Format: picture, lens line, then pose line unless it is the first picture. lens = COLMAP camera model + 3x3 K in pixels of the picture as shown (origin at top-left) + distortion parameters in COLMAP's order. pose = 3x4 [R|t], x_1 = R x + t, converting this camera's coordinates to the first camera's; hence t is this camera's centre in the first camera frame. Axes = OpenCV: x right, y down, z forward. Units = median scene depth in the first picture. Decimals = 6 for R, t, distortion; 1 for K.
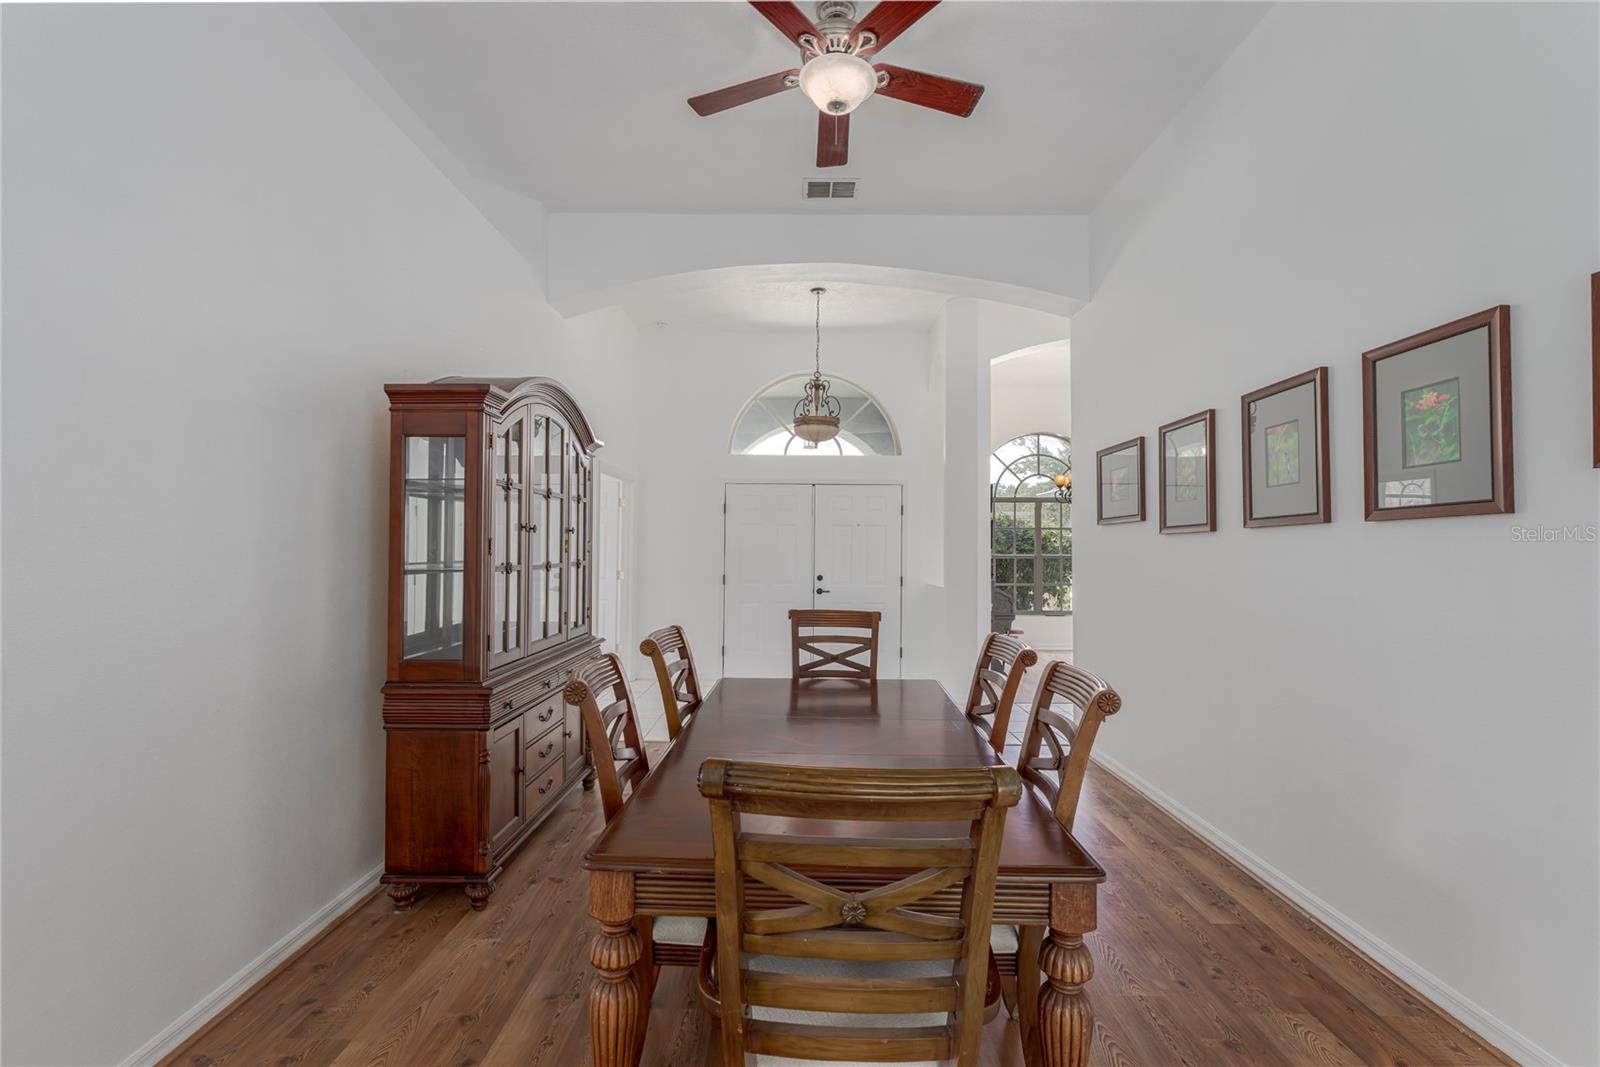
lens RADIAL K [[728.1, 0, 783.1], [0, 728.1, 527.4], [0, 0, 1]] dist [-0.002189, 0.000361]
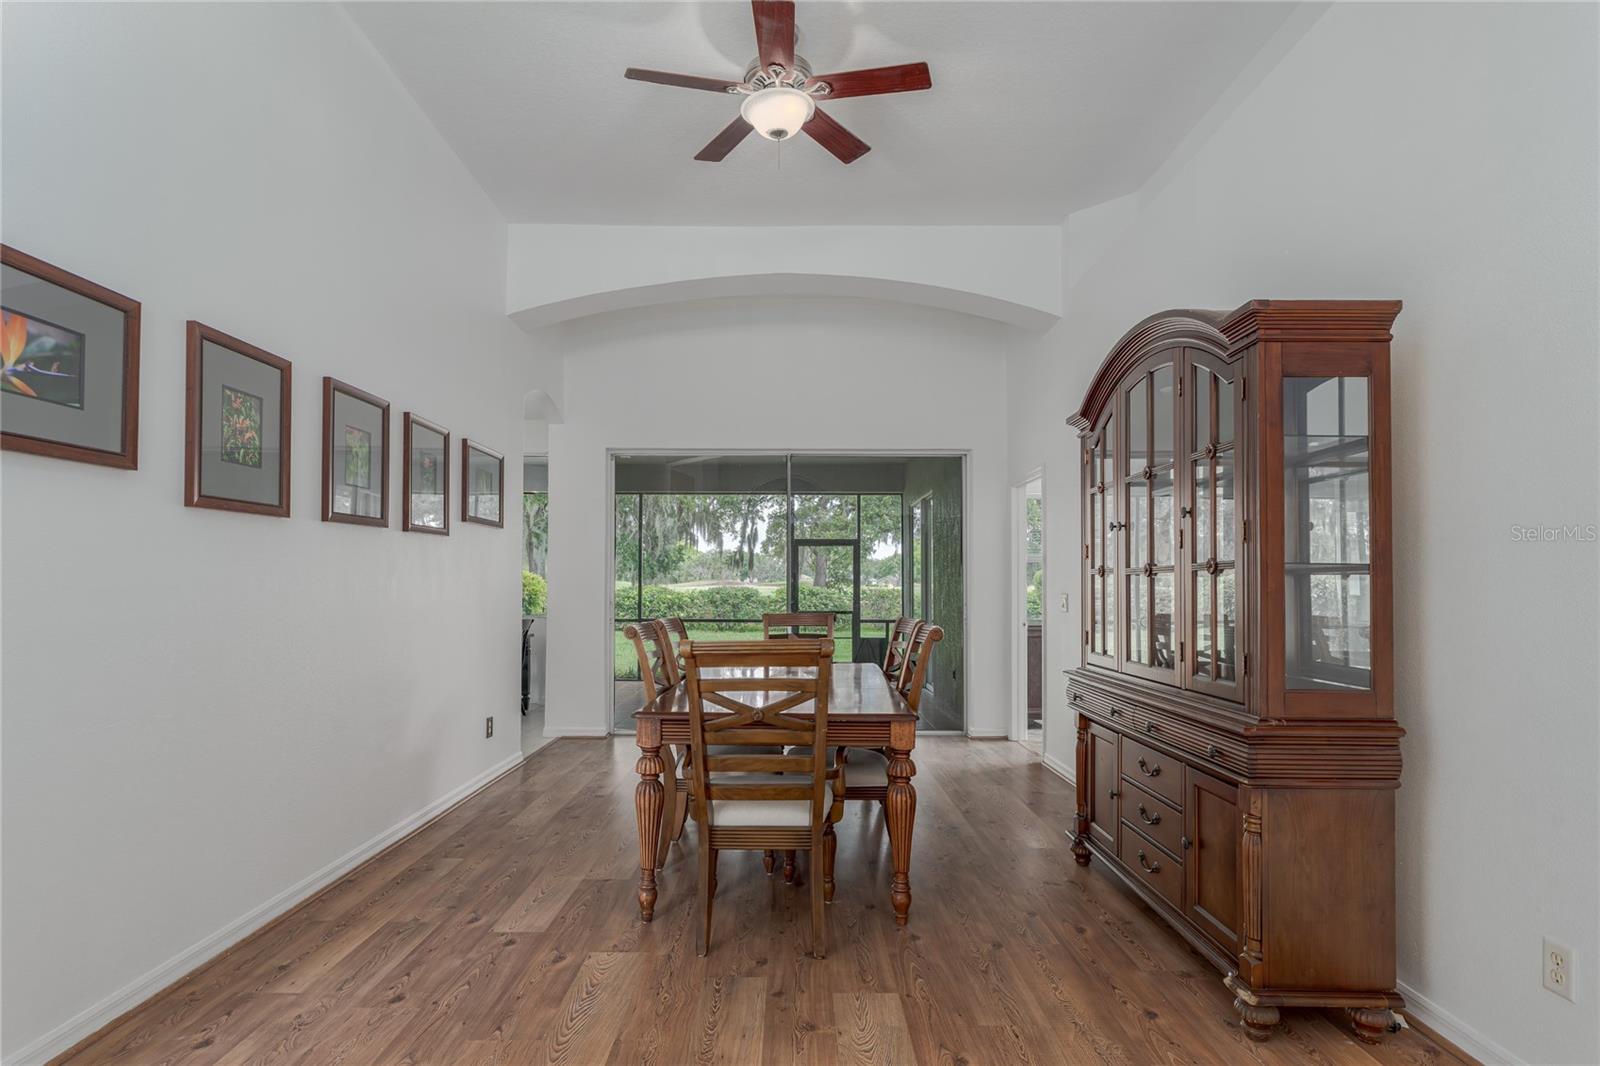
lens RADIAL K [[829.7, 0, 799.3], [0, 829.7, 574.8], [0, 0, 1]] dist [0.000140, 0.000013]
pose [[-0.999559, -0.009703, -0.028082, 0.069687], [-0.008541, 0.999115, -0.041195, 0.114233], [0.028457, -0.040937, -0.998756, 2.180397]]
